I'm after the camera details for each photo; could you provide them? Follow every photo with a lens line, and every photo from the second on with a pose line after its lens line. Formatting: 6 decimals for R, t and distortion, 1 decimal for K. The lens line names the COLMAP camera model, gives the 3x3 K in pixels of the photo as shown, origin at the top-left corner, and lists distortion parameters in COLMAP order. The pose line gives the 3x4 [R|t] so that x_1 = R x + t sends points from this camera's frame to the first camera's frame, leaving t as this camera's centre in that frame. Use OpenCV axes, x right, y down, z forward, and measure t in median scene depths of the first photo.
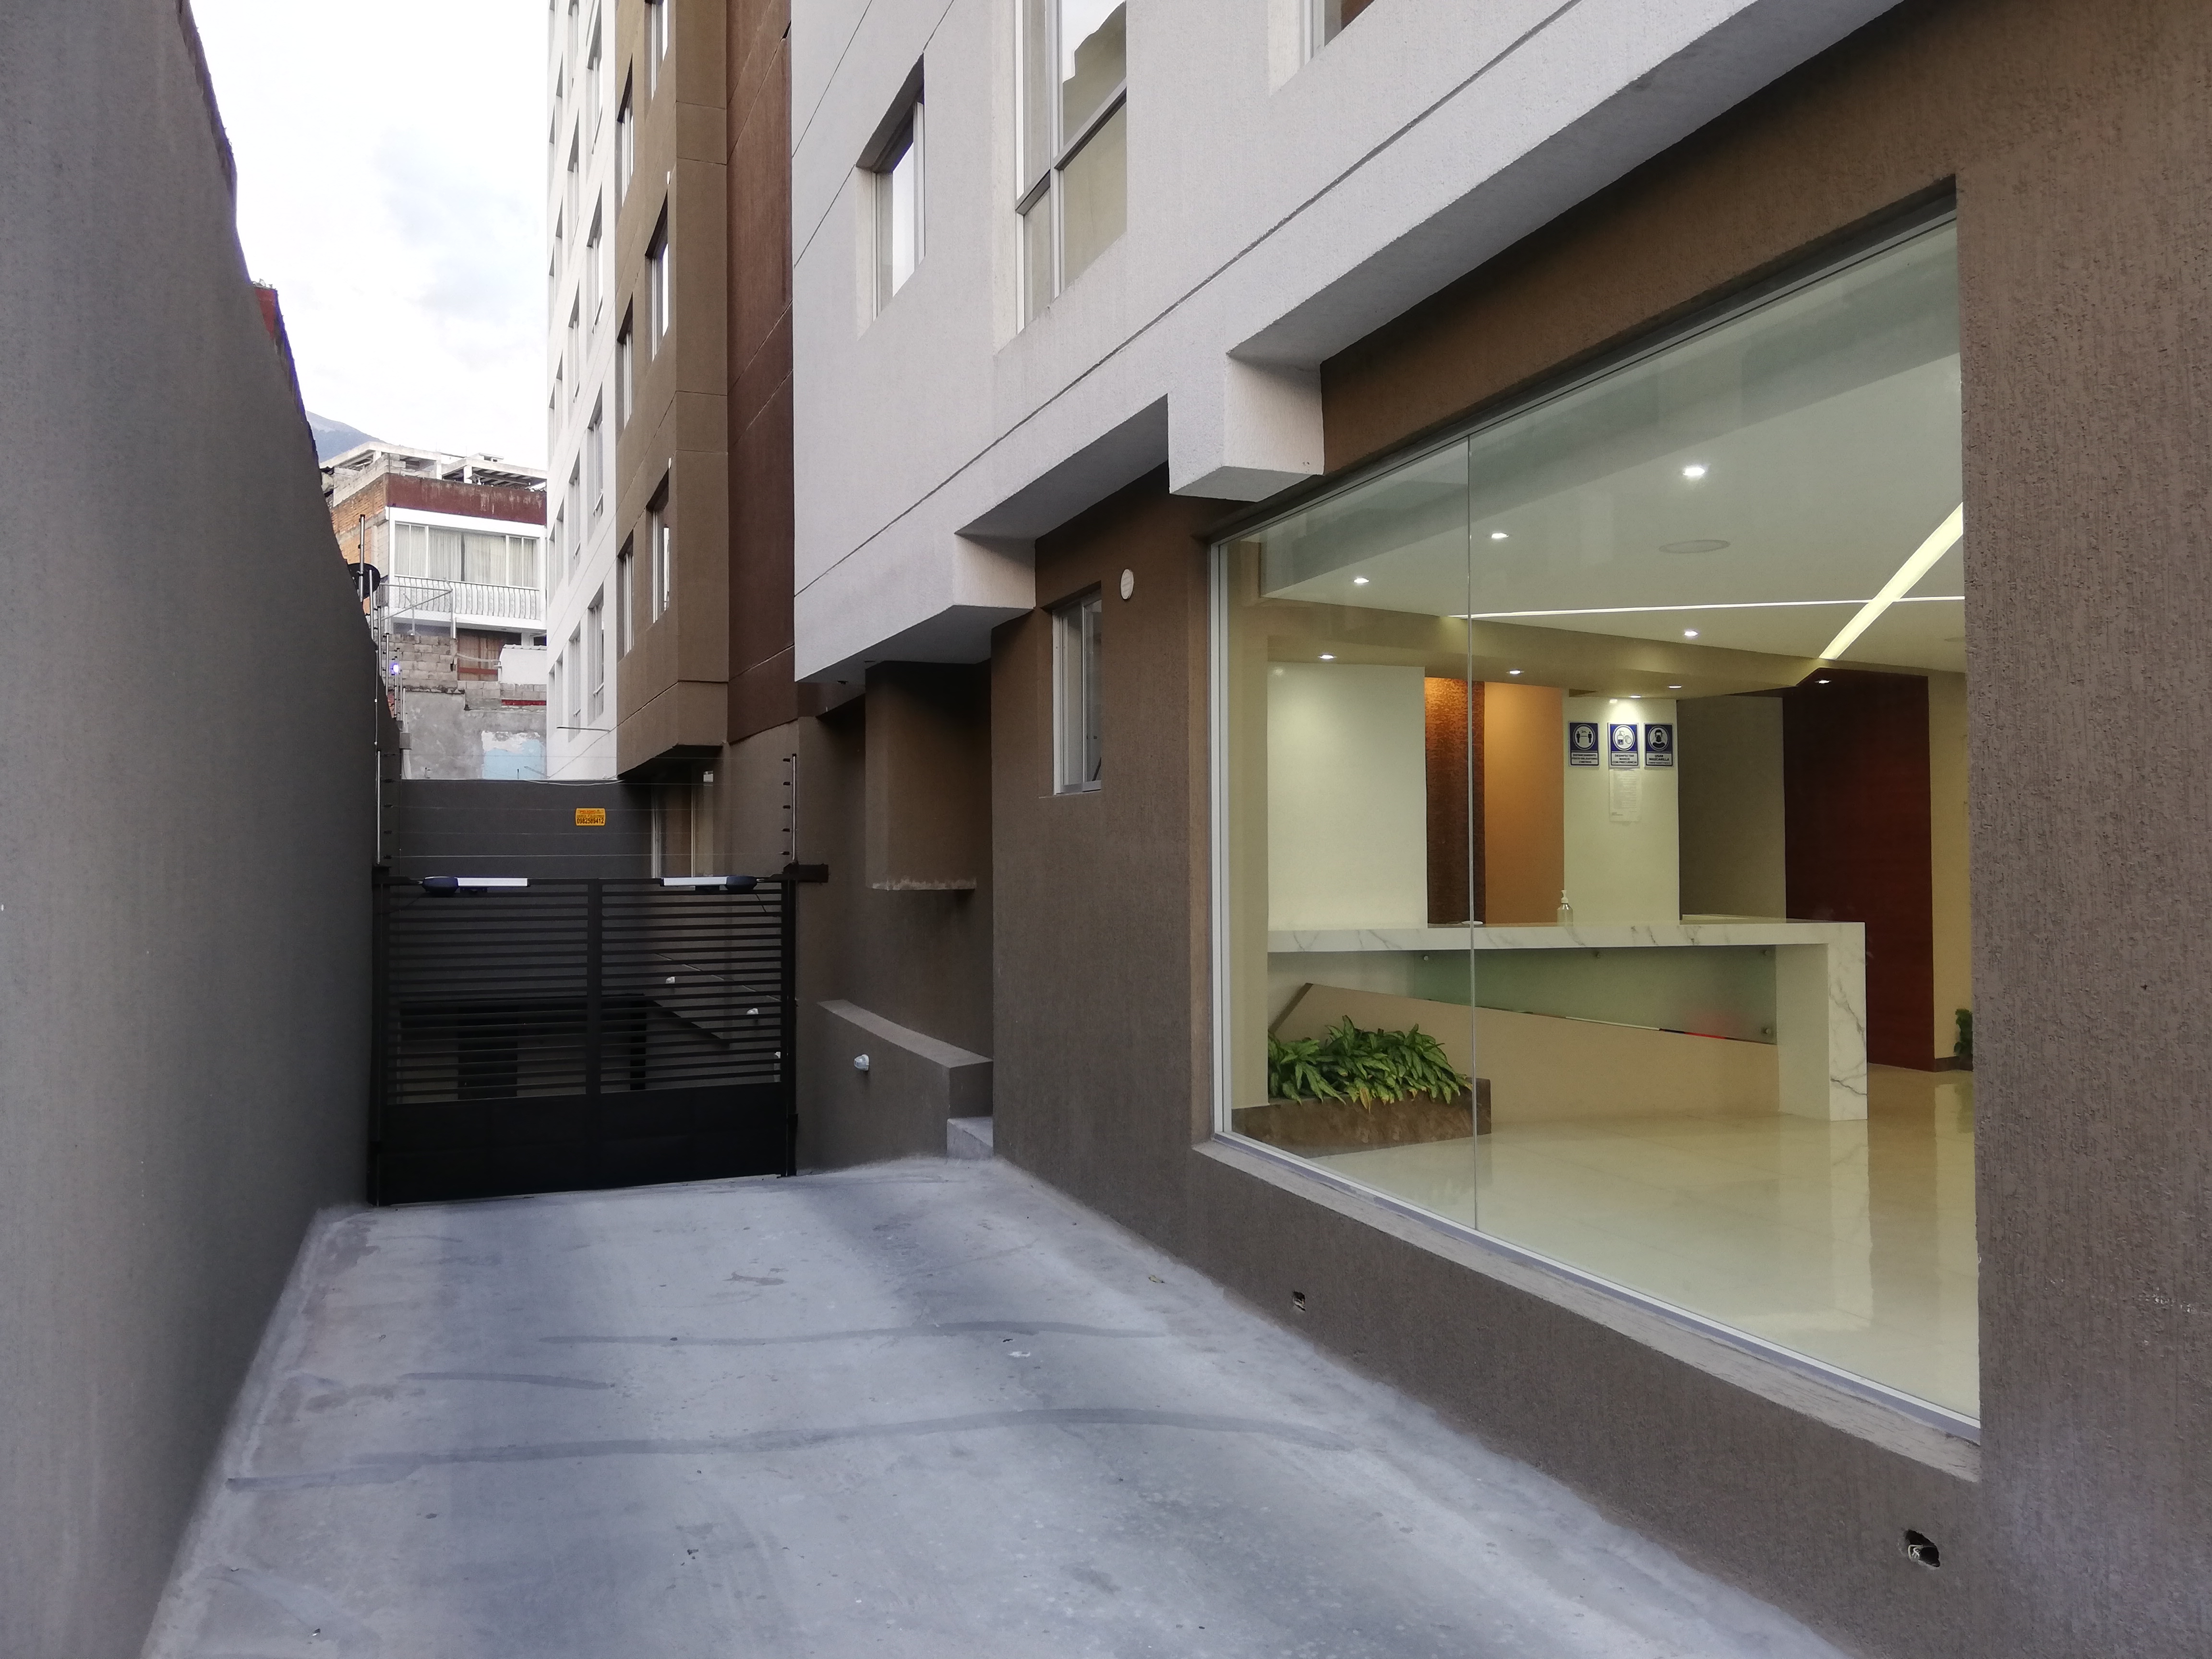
lens RADIAL K [[1670.1, 0, 1089.0], [0, 1670.1, 825.6], [0, 0, 1]] dist [0.043004, -0.061973]
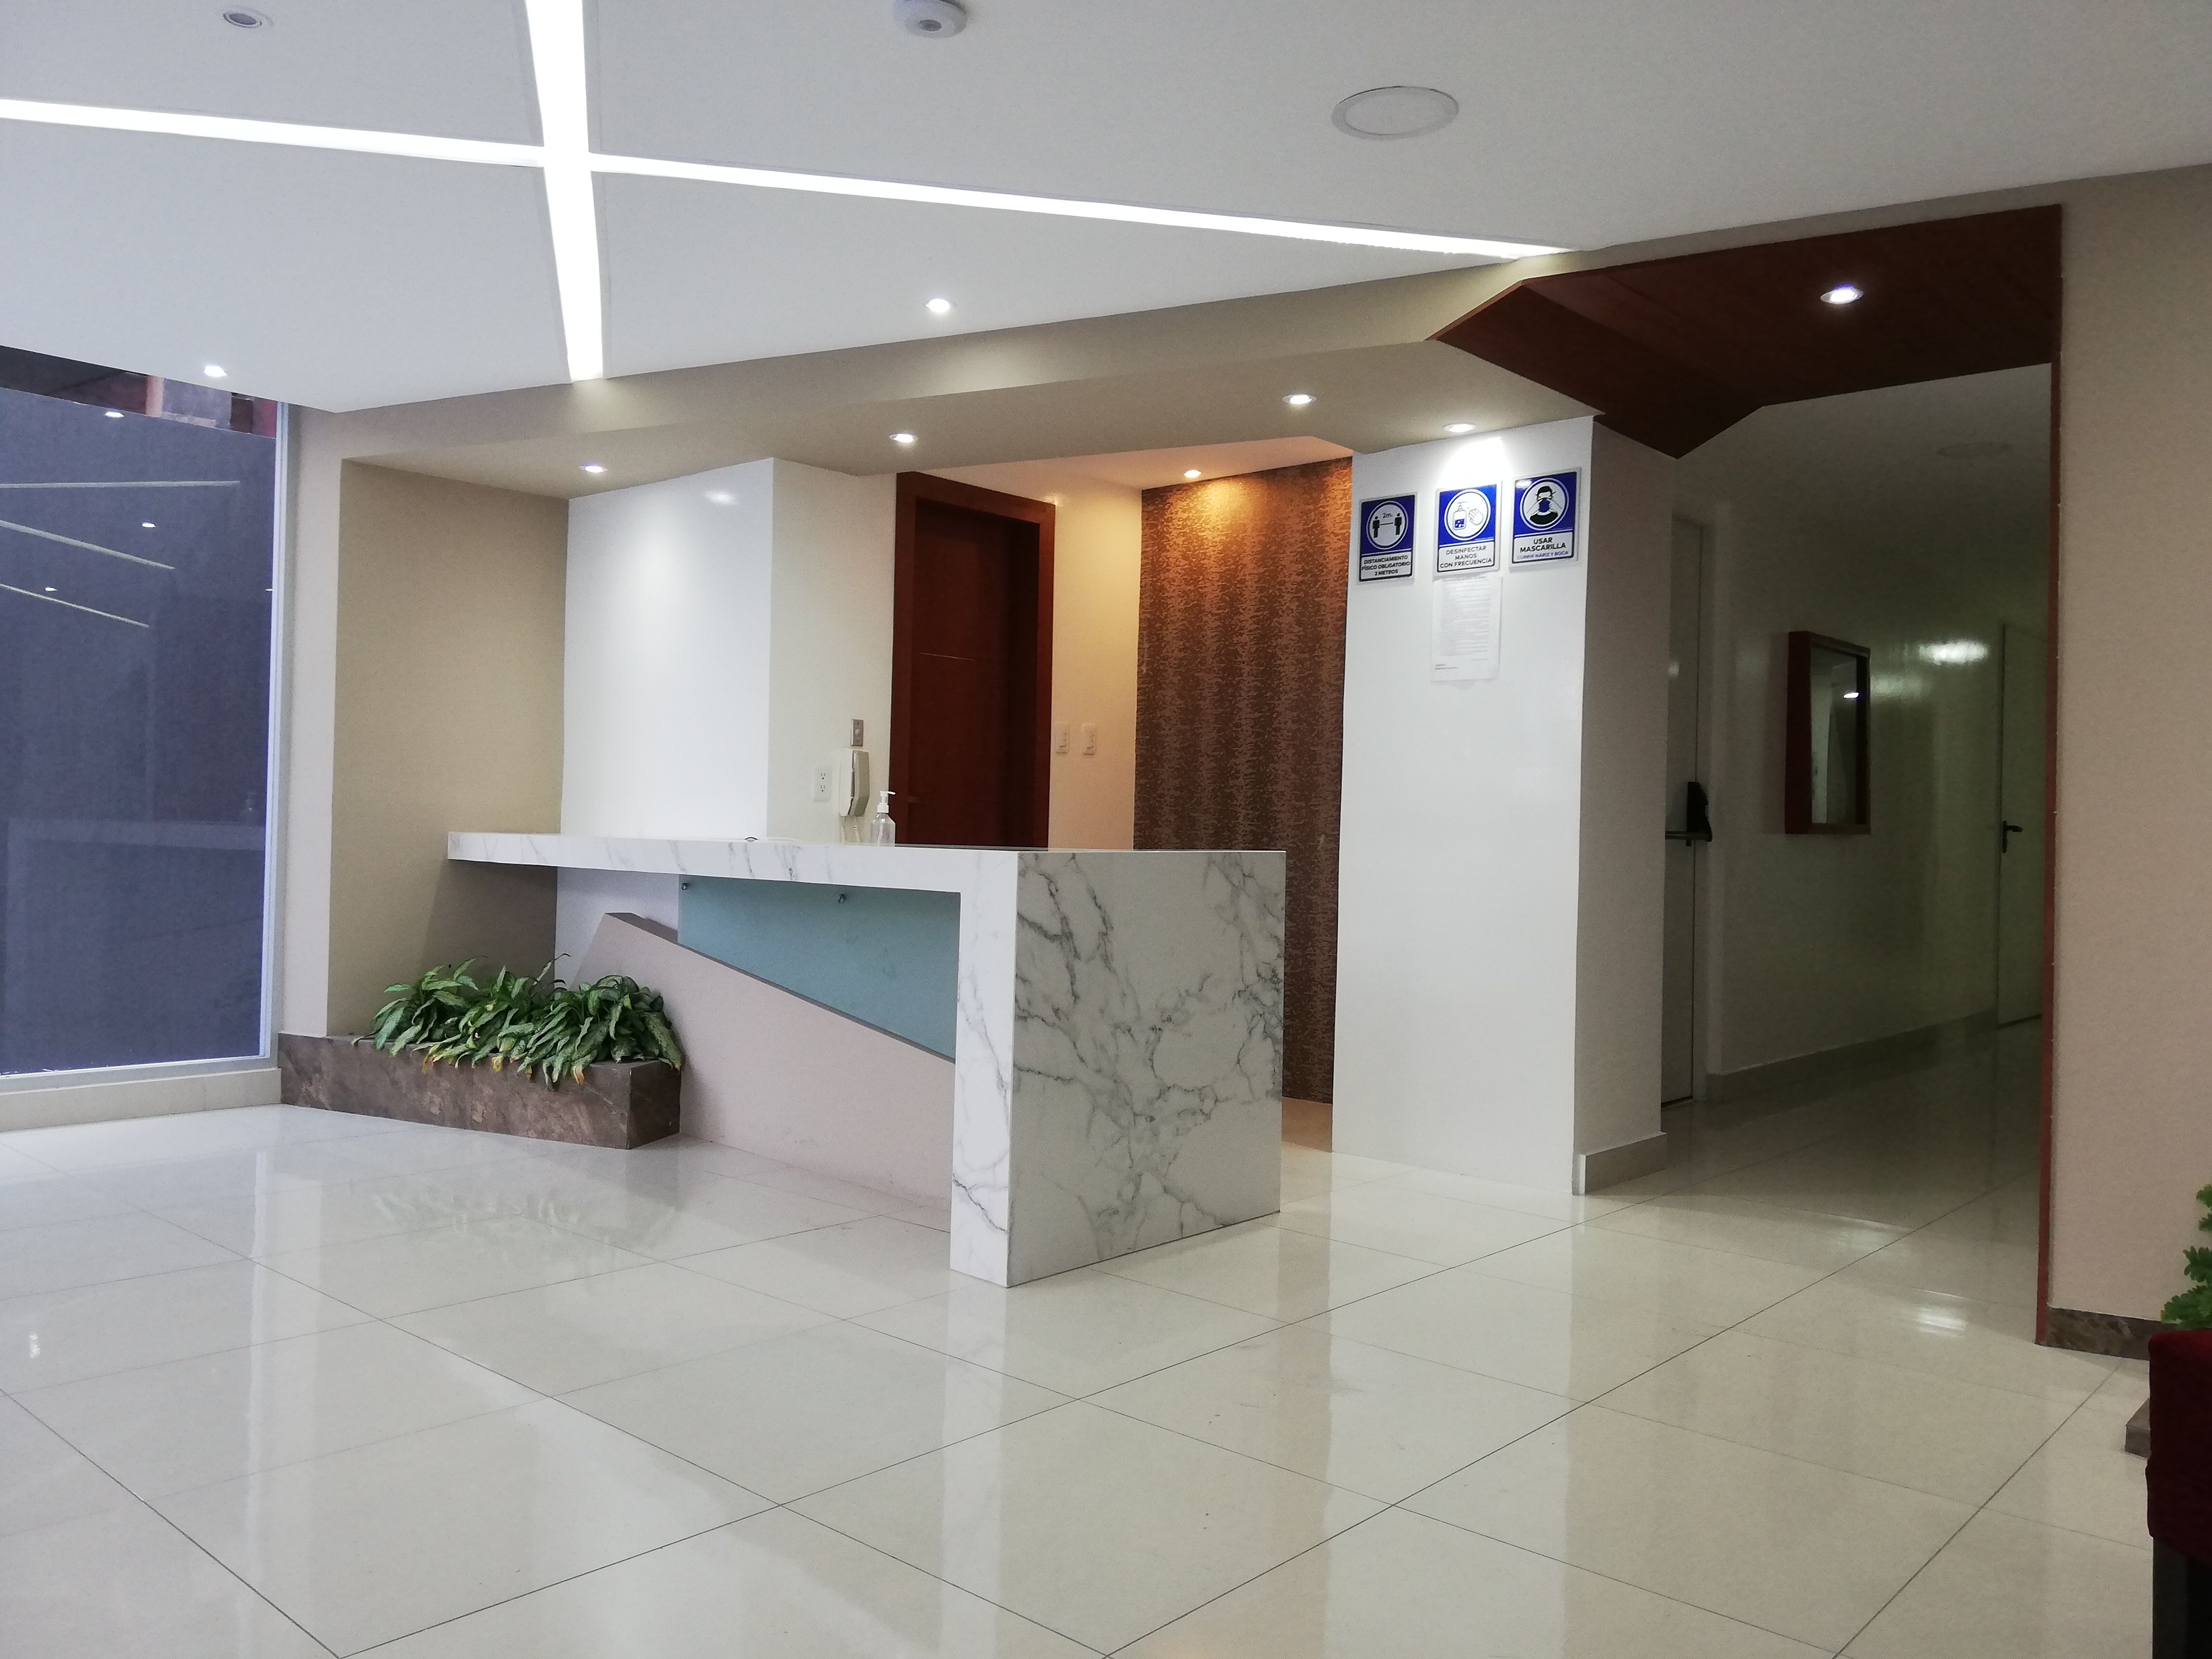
lens RADIAL K [[1670.1, 0, 1104.0], [0, 1670.1, 836.9], [0, 0, 1]] dist [0.043004, -0.061973]
pose [[0.479645, 0.015423, -0.877327, 0.870486], [-0.003340, 0.999870, 0.015751, 0.045904], [0.877456, -0.004625, 0.479634, 0.805406]]
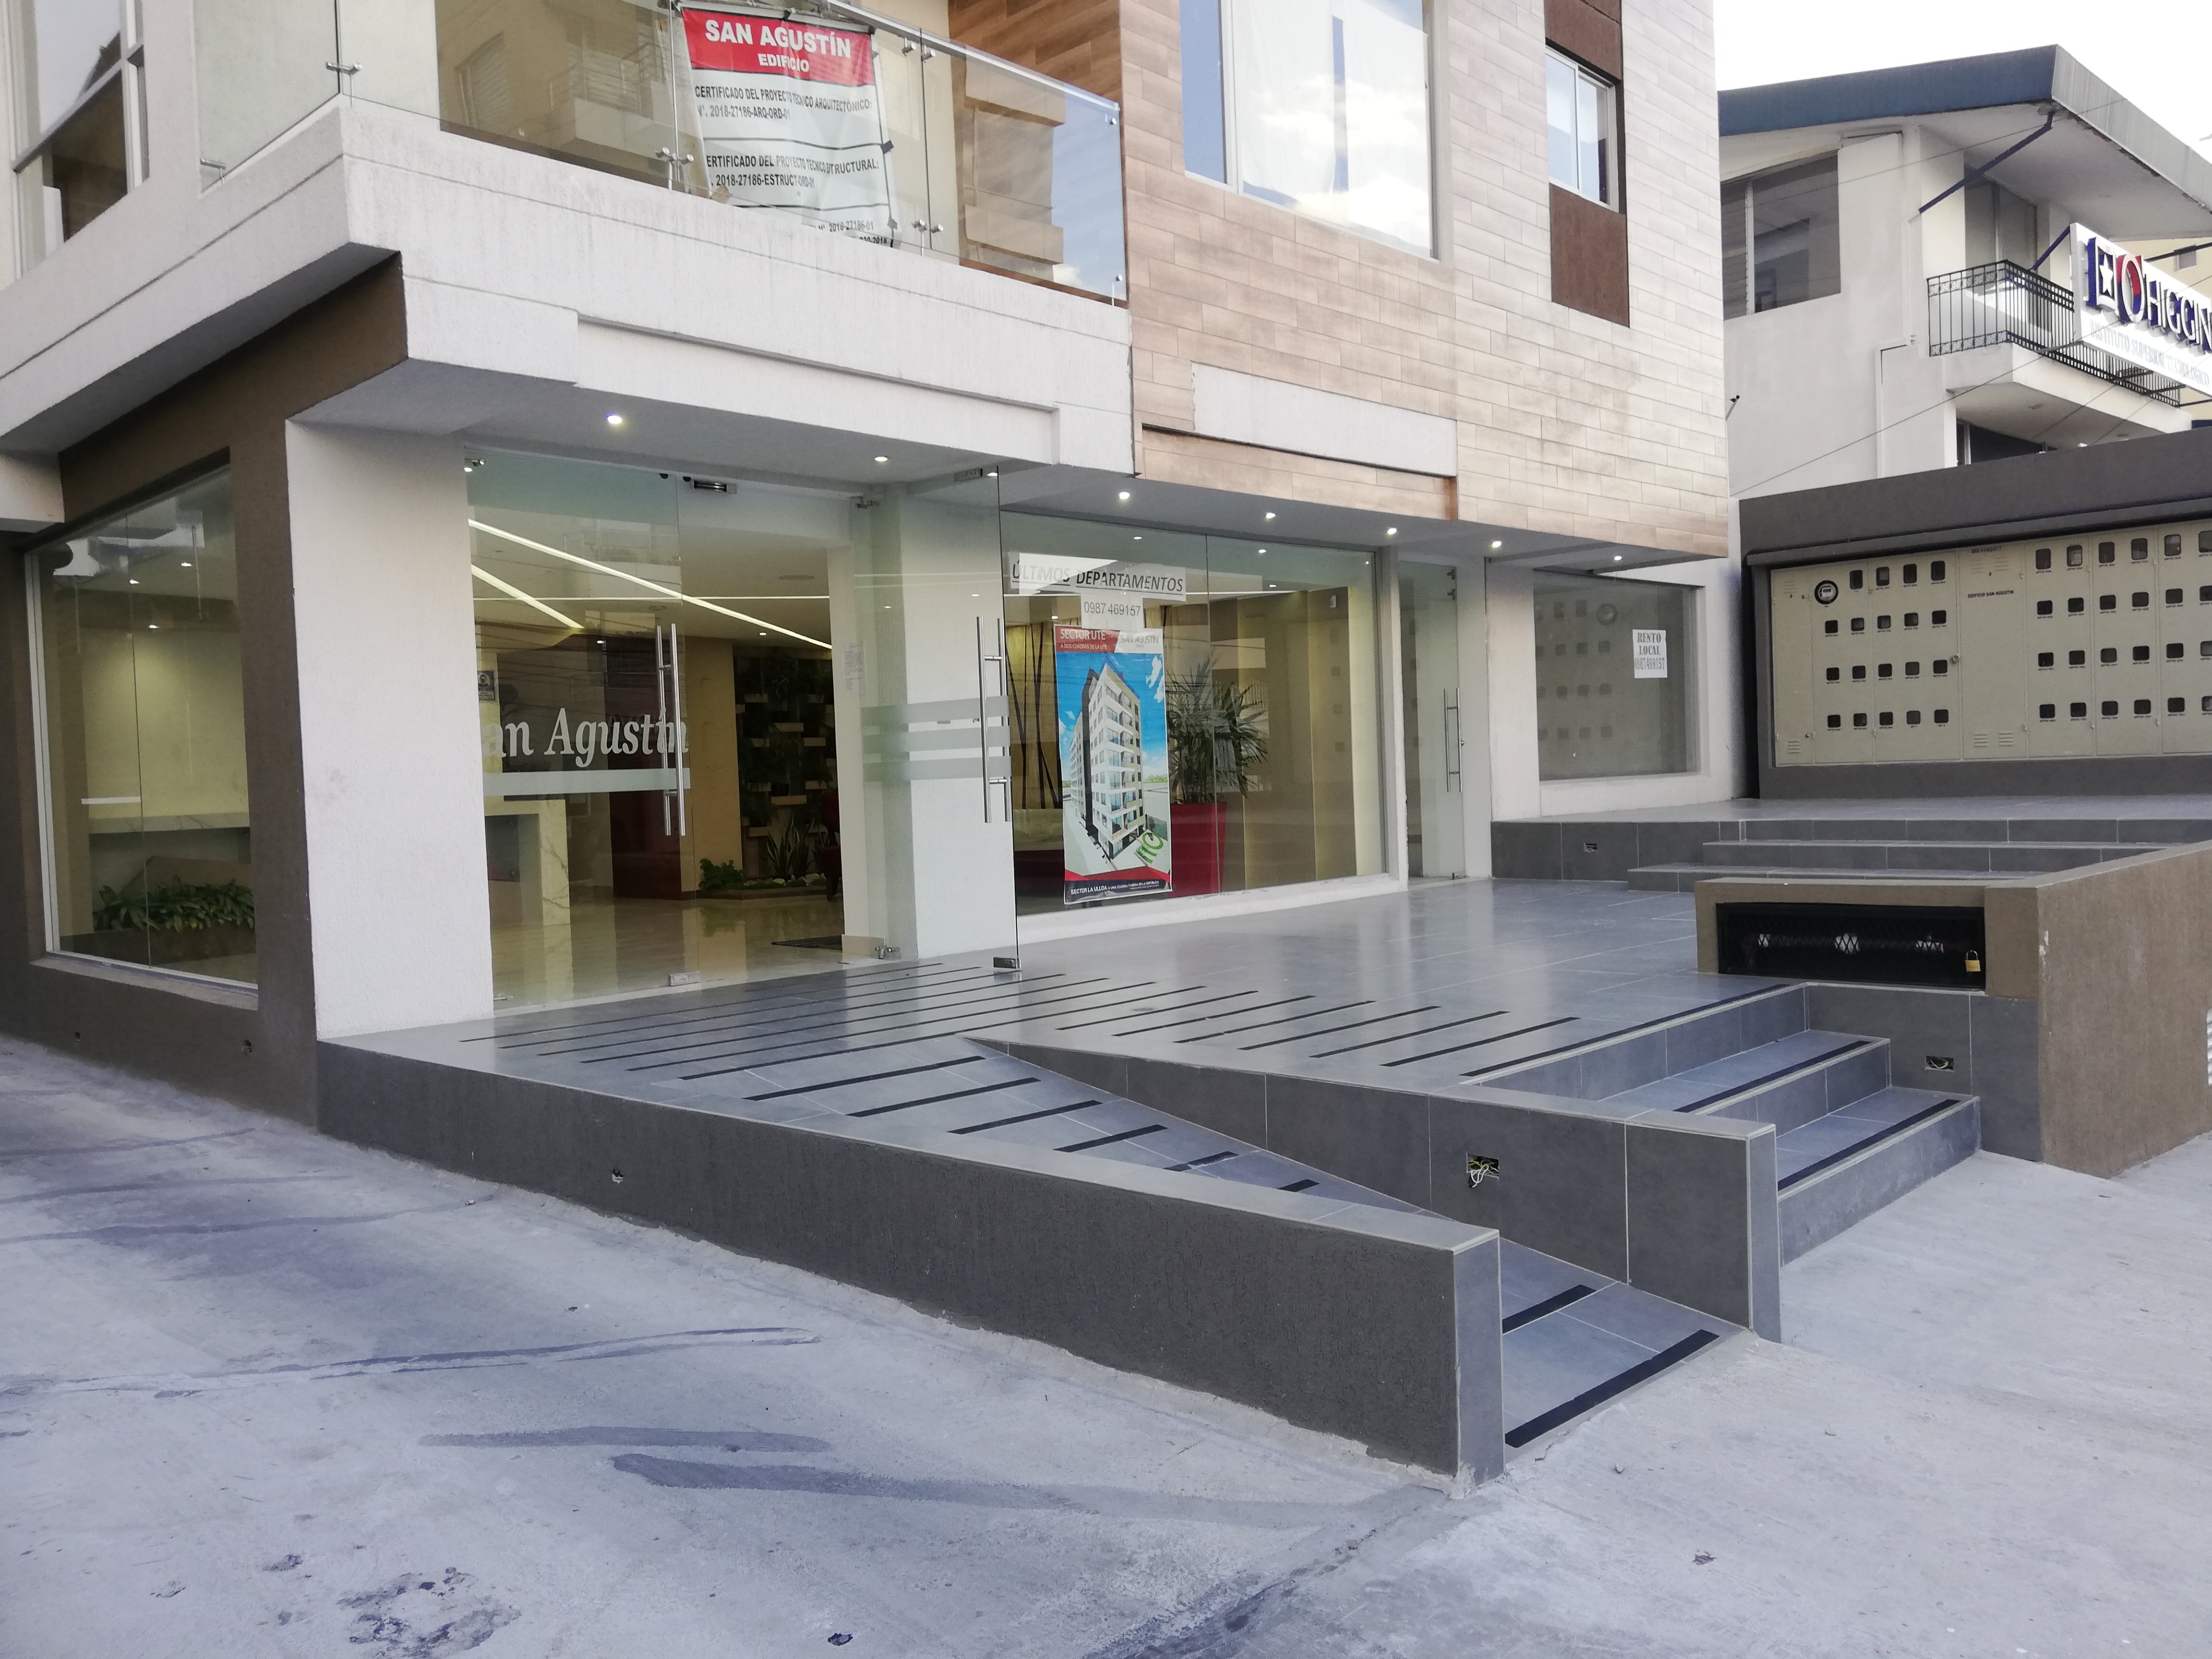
lens RADIAL K [[1670.1, 0, 1115.4], [0, 1670.1, 827.0], [0, 0, 1]] dist [0.043004, -0.061973]
pose [[0.889713, -0.043826, 0.454412, 0.203105], [0.024894, 0.998558, 0.047565, 0.020925], [-0.455842, -0.031007, 0.889521, -0.626484]]
